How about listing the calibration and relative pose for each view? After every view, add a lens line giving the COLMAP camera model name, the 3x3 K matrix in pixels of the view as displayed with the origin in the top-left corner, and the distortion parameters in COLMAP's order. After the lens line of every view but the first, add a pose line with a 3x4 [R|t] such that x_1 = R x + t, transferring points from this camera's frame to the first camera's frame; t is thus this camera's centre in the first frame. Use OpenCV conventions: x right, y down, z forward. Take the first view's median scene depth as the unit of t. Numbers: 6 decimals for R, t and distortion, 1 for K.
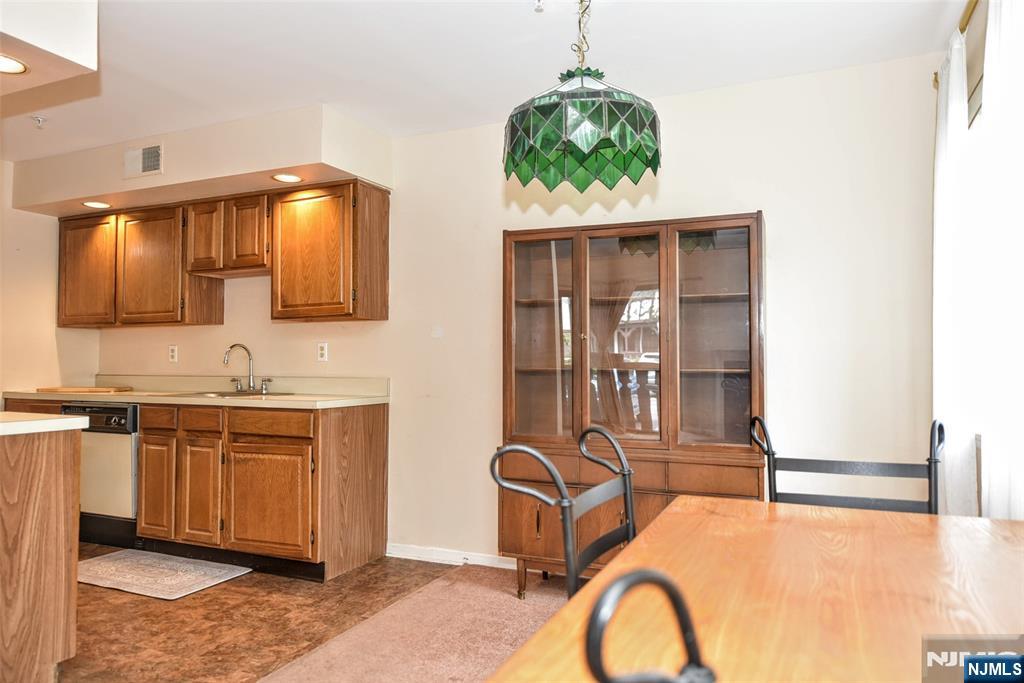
lens RADIAL K [[681.9, 0, 516.8], [0, 681.9, 344.3], [0, 0, 1]] dist [0.002306, -0.004778]
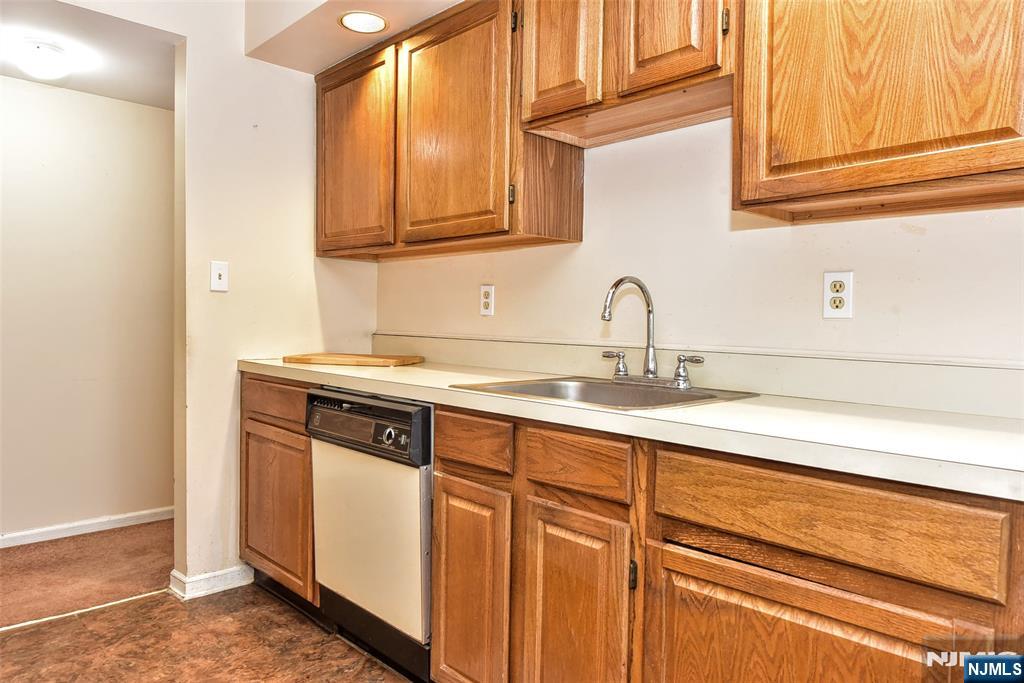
lens RADIAL K [[681.9, 0, 510.0], [0, 681.9, 338.0], [0, 0, 1]] dist [0.002306, -0.004778]
pose [[0.924076, 0.024904, -0.381398, -0.315908], [-0.003458, 0.998379, 0.056813, 0.014857], [0.382194, -0.051181, 0.922664, 0.568884]]
